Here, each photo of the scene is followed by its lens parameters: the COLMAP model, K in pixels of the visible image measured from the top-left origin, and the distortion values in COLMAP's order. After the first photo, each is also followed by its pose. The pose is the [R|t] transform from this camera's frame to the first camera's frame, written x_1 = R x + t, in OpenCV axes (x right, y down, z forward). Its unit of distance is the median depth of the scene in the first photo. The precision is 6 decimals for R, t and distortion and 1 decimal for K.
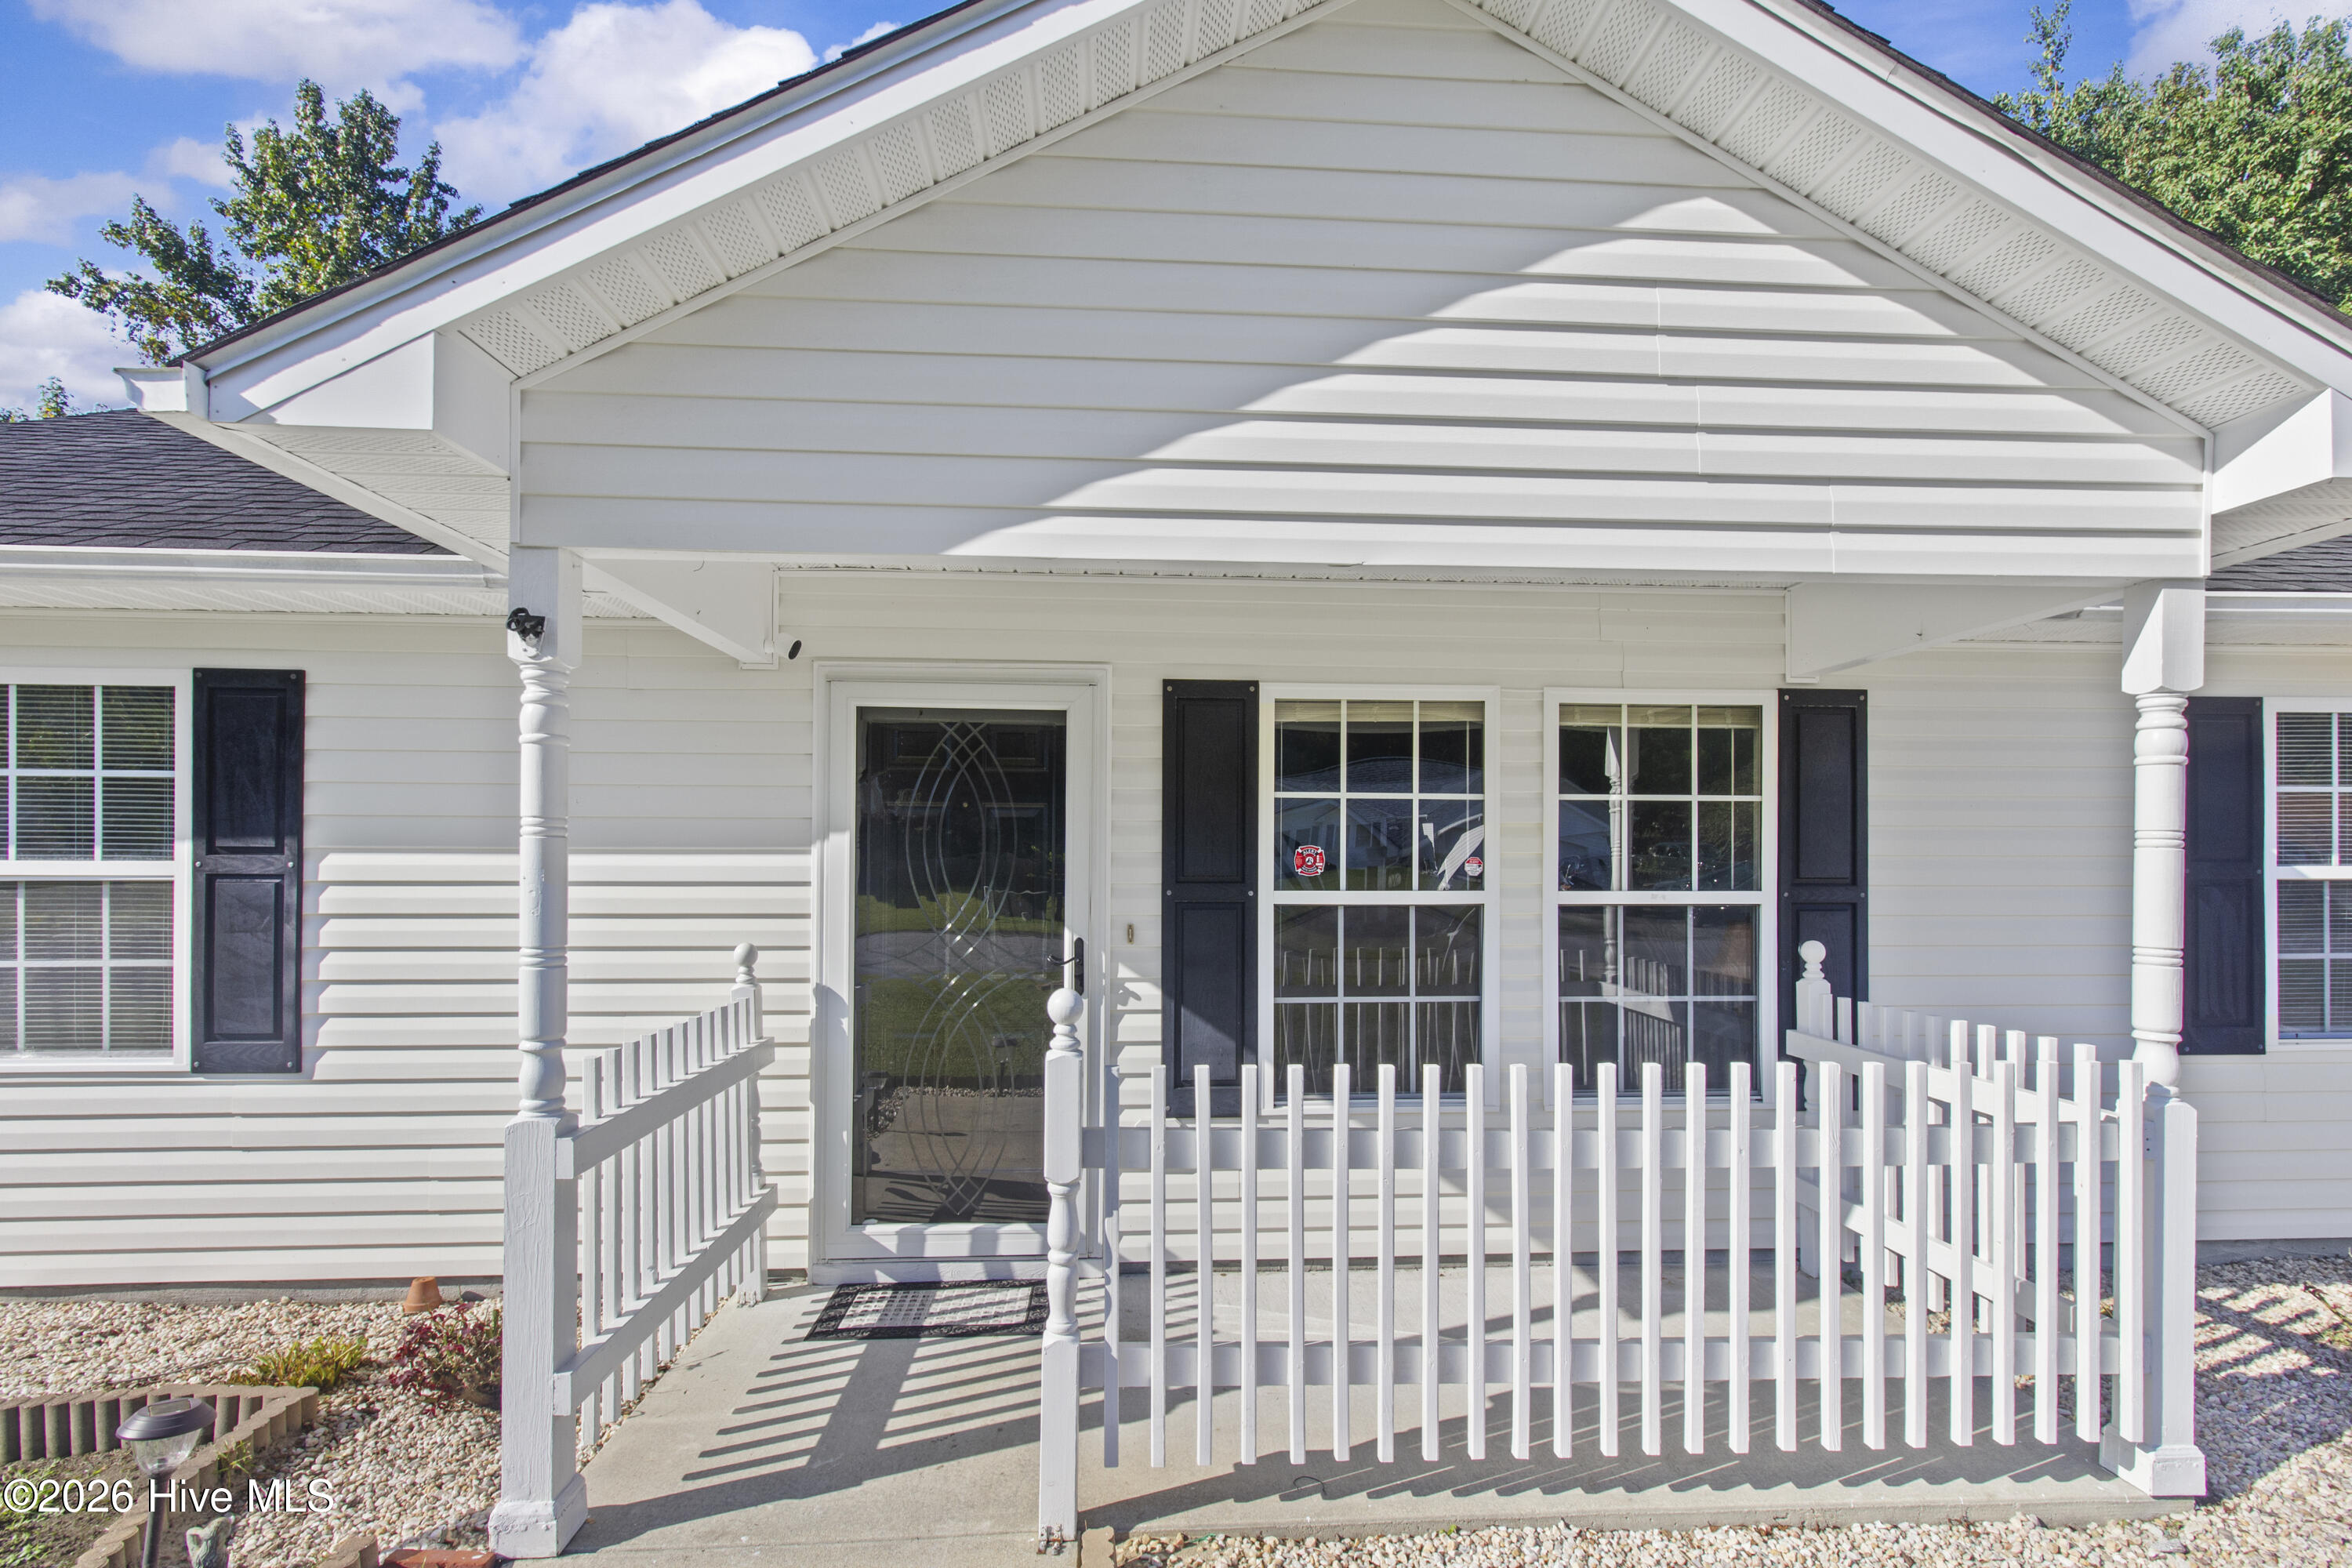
lens RADIAL K [[1089.2, 0, 1177.6], [0, 1089.2, 819.2], [0, 0, 1]] dist [0.000448, 0.000185]
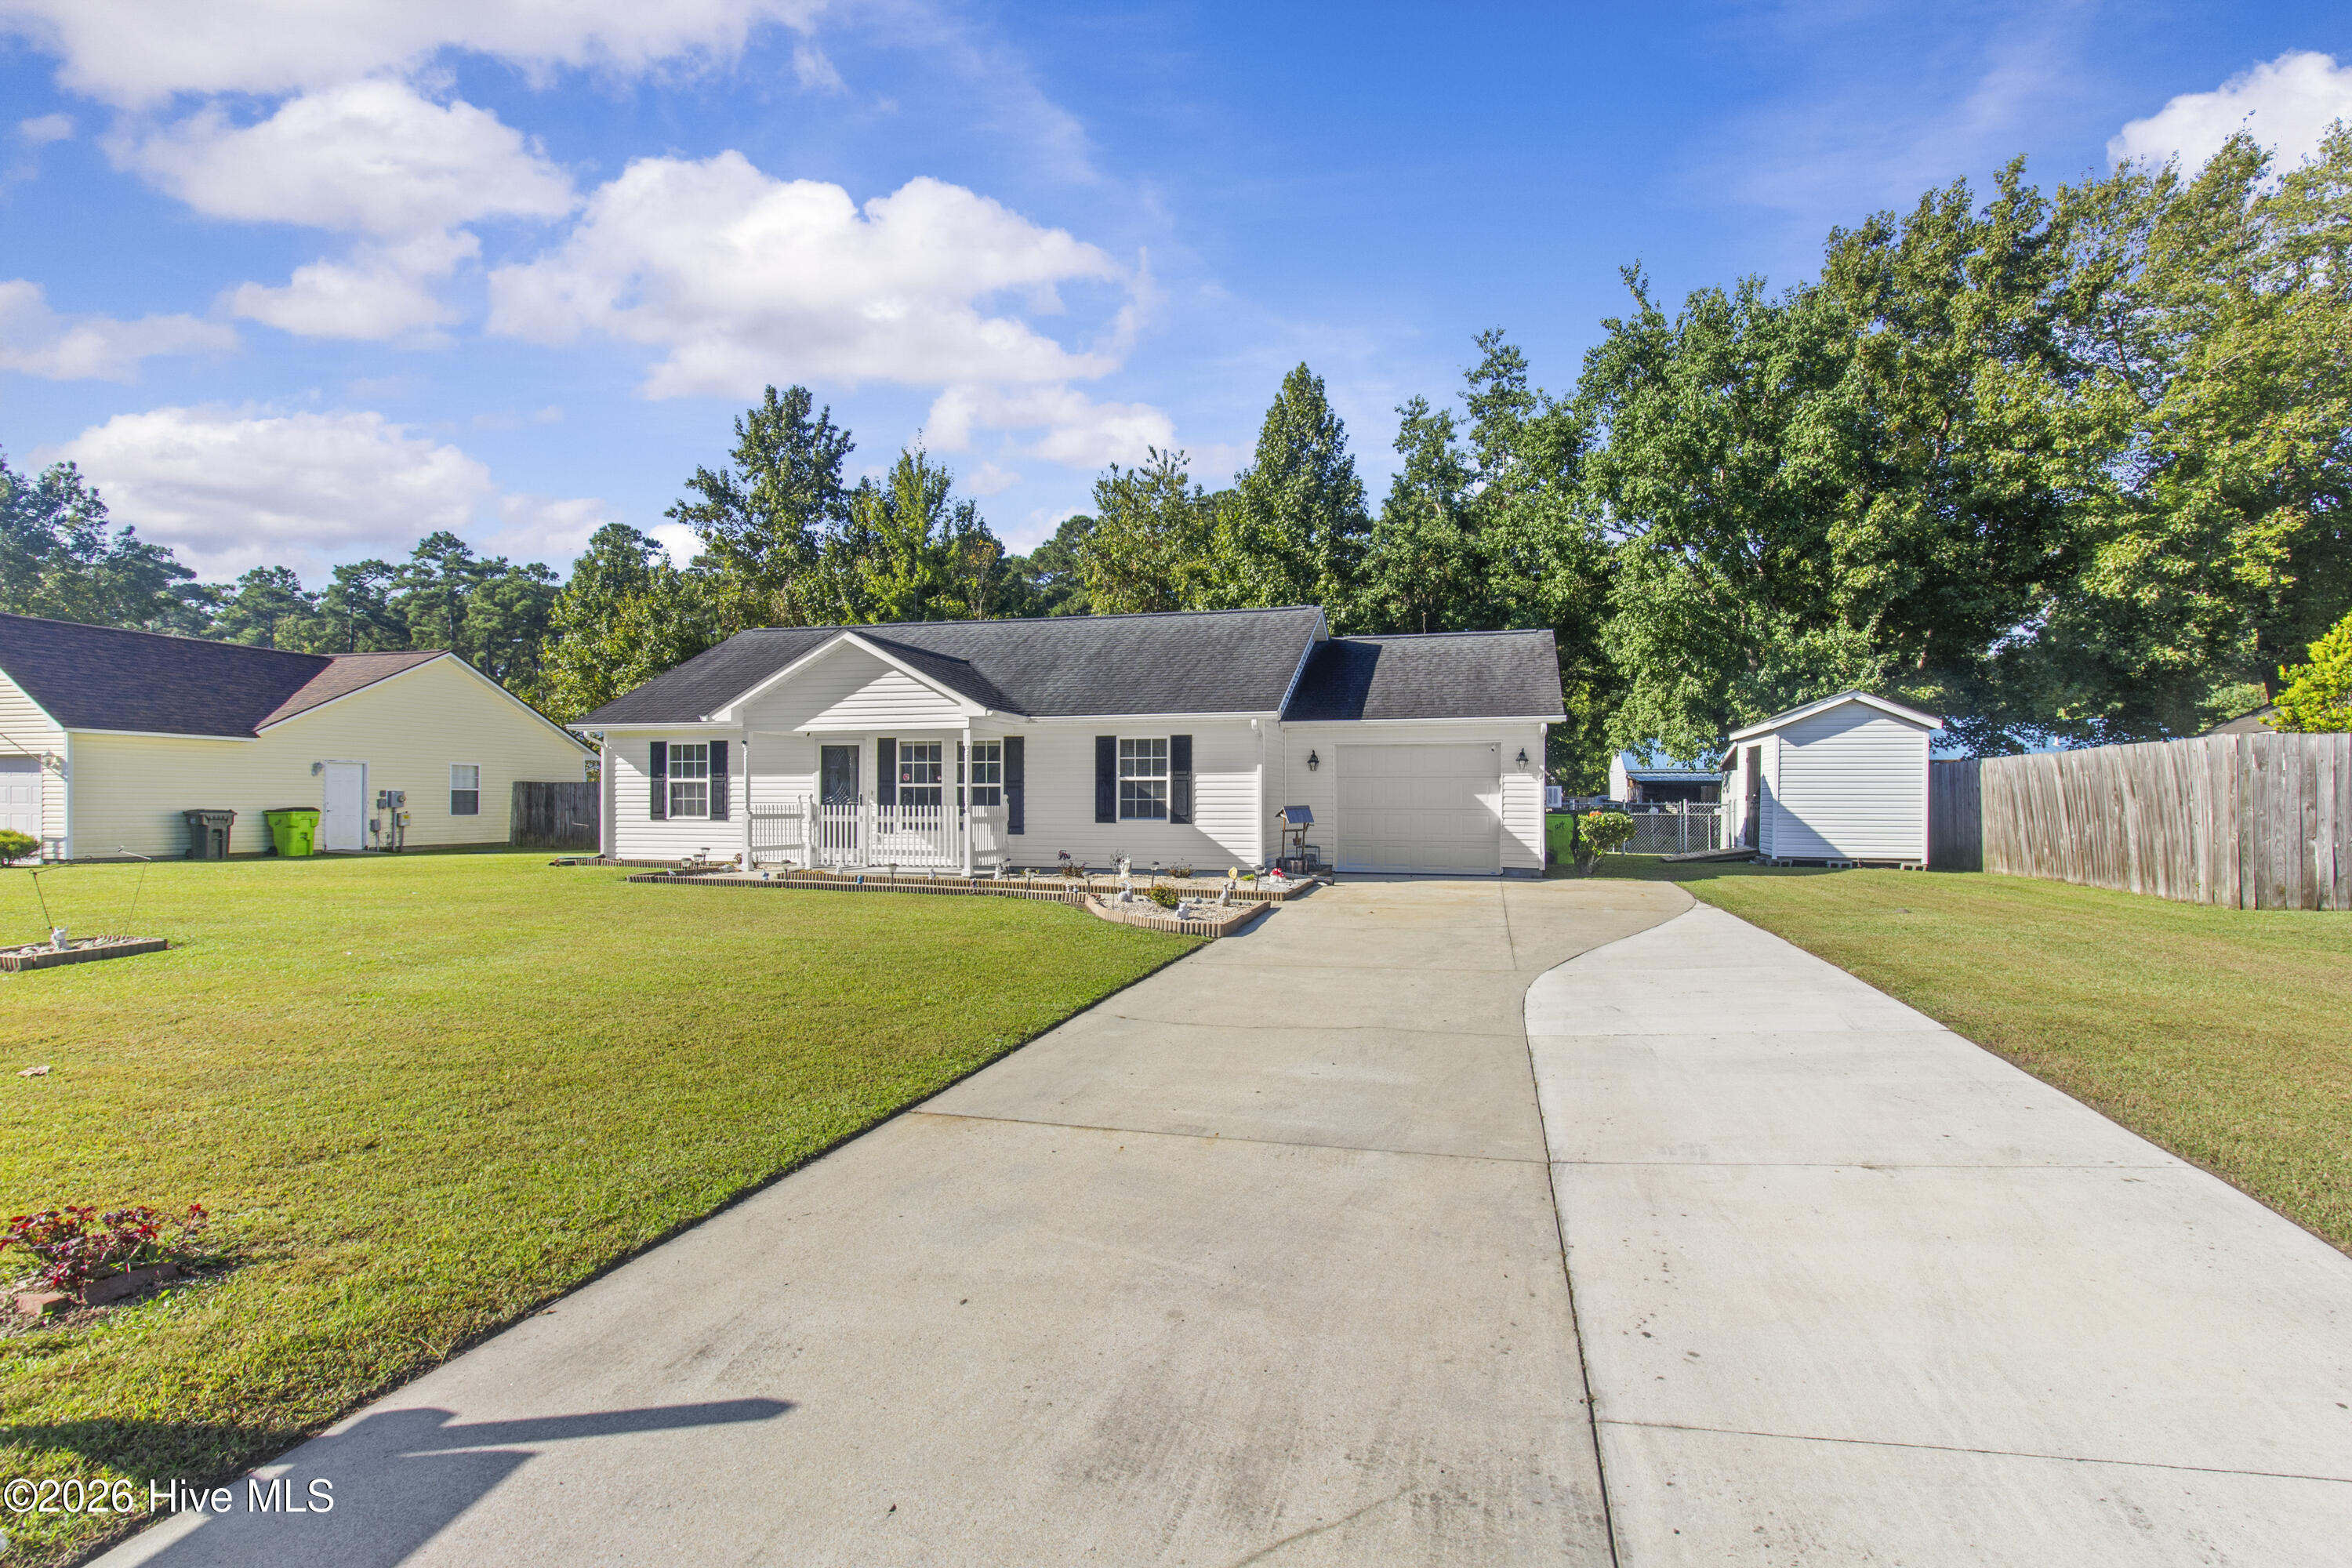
lens RADIAL K [[1097.4, 0, 1189.8], [0, 1097.4, 772.7], [0, 0, 1]] dist [0.001467, 0.000496]
pose [[0.941826, -0.007957, -0.336007, 0.575136], [0.007674, 0.999968, -0.002172, 0.008243], [0.336013, -0.000532, 0.941857, -0.603818]]
